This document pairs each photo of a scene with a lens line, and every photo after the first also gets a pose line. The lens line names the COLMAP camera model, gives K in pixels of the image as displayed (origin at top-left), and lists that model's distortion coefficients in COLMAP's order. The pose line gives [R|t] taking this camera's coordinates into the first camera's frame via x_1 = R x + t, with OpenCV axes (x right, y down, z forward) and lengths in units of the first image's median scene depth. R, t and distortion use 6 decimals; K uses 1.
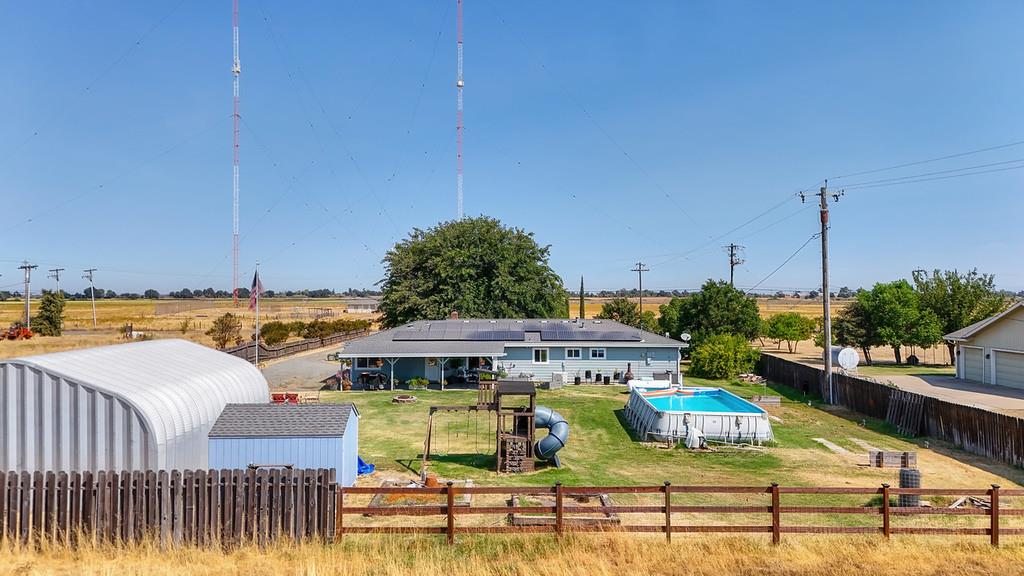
lens RADIAL K [[734.0, 0, 512.2], [0, 734.0, 285.1], [0, 0, 1]] dist [0.067989, -0.035896]
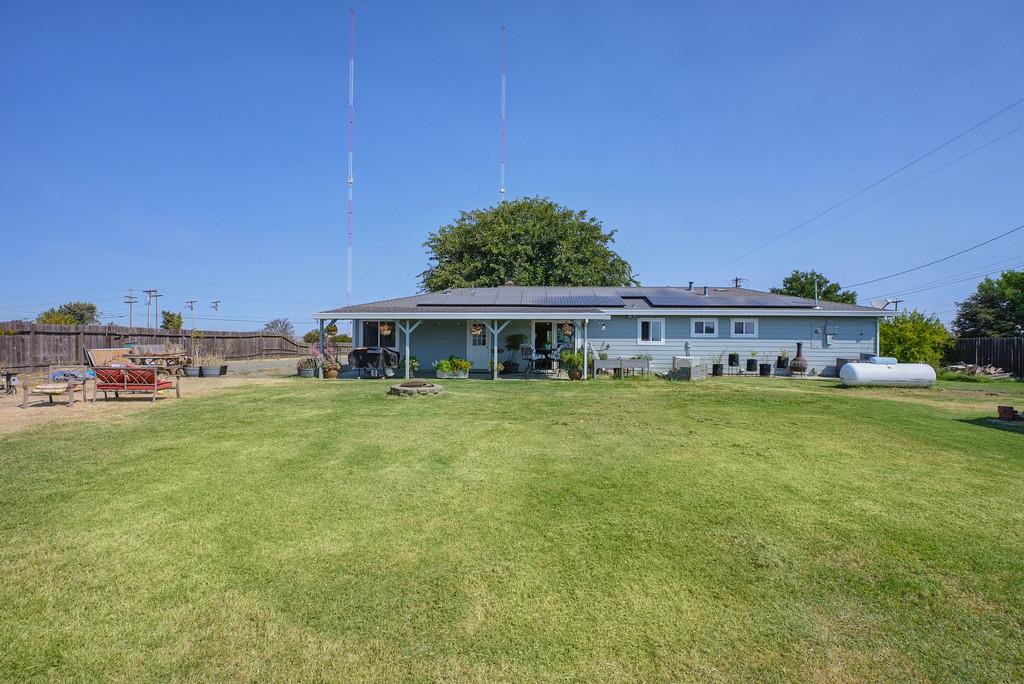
lens RADIAL K [[471.1, 0, 516.5], [0, 471.1, 343.6], [0, 0, 1]] dist [0.001448, 0.000216]
pose [[0.999293, 0.008195, -0.036685, -0.061942], [-0.007749, 0.999895, 0.012280, 0.104491], [0.036781, -0.011987, 0.999251, 0.605076]]
